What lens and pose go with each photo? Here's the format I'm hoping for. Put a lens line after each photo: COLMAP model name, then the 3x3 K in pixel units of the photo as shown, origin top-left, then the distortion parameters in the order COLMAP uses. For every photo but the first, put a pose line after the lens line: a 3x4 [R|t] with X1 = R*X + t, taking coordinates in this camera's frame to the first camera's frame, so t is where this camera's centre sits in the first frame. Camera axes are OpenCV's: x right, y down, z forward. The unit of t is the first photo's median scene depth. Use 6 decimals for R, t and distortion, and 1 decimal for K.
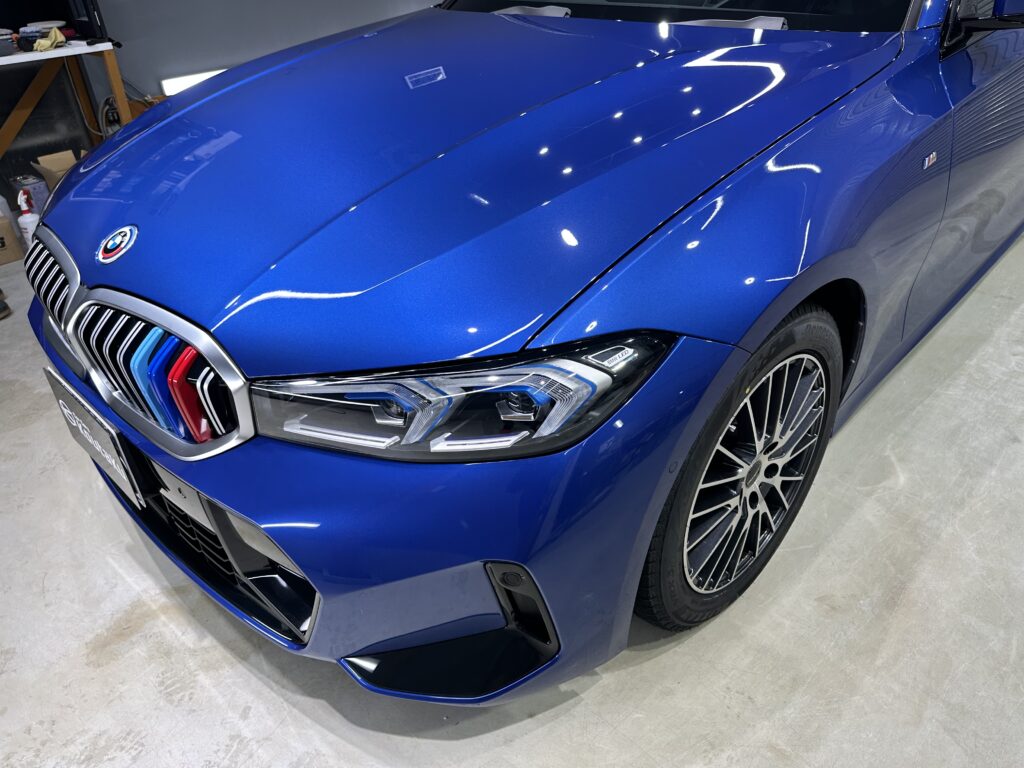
lens RADIAL K [[731.2, 0, 511.8], [0, 731.2, 396.2], [0, 0, 1]] dist [-0.003099, -0.000788]
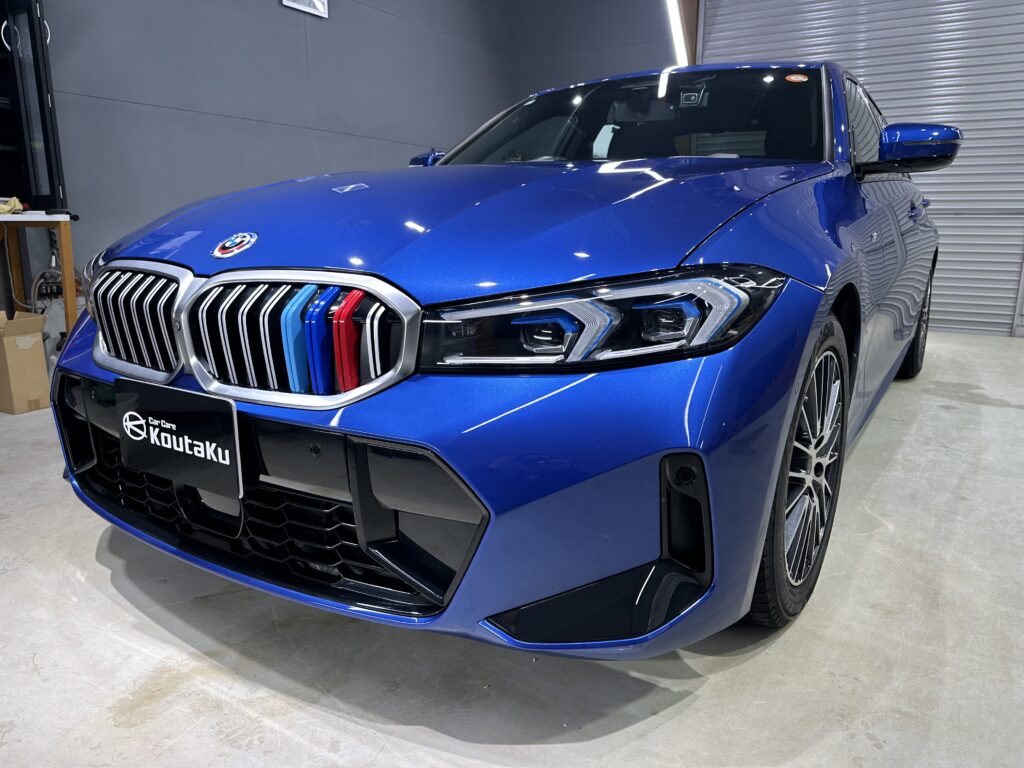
lens RADIAL K [[733.2, 0, 512.0], [0, 733.2, 384.0], [0, 0, 1]] dist [-0.001370, -0.003600]
pose [[0.980373, 0.003099, 0.197129, -0.315039], [0.066157, 0.936732, -0.343738, 0.327713], [-0.185722, 0.350033, 0.918142, 0.021307]]
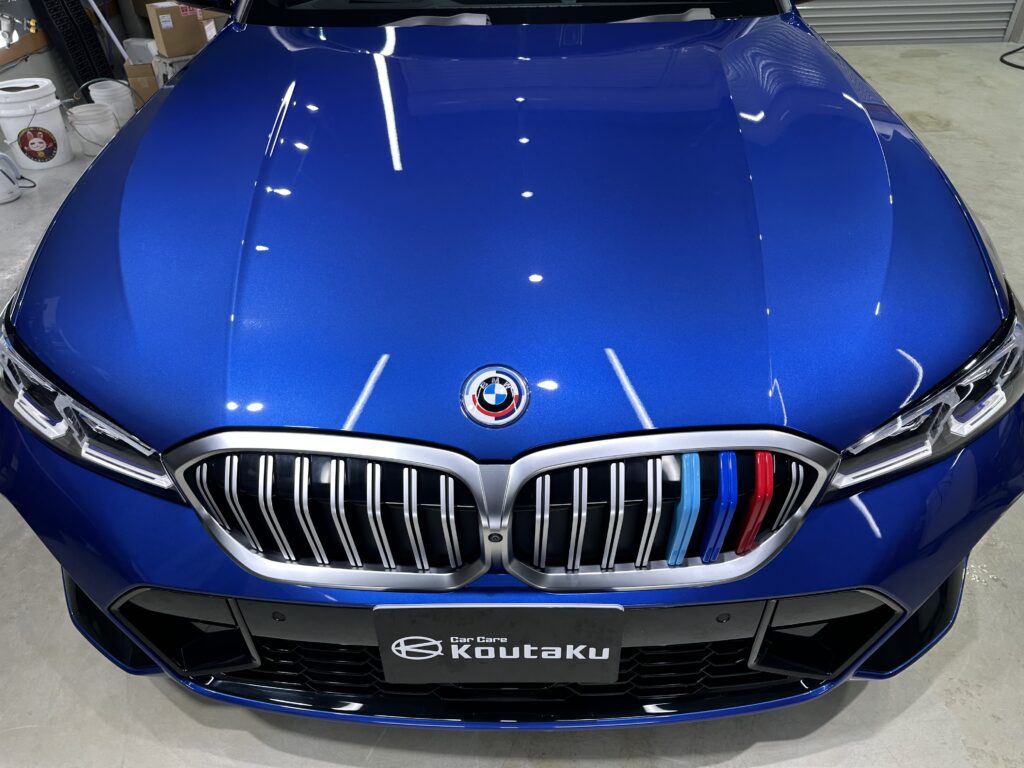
lens RADIAL K [[708.7, 0, 512.0], [0, 708.7, 384.0], [0, 0, 1]] dist [-0.001830, -0.002008]
pose [[0.733360, -0.376342, 0.566172, -0.833122], [0.365982, 0.920374, 0.137731, -0.278833], [-0.572923, 0.106202, 0.812699, 0.340588]]
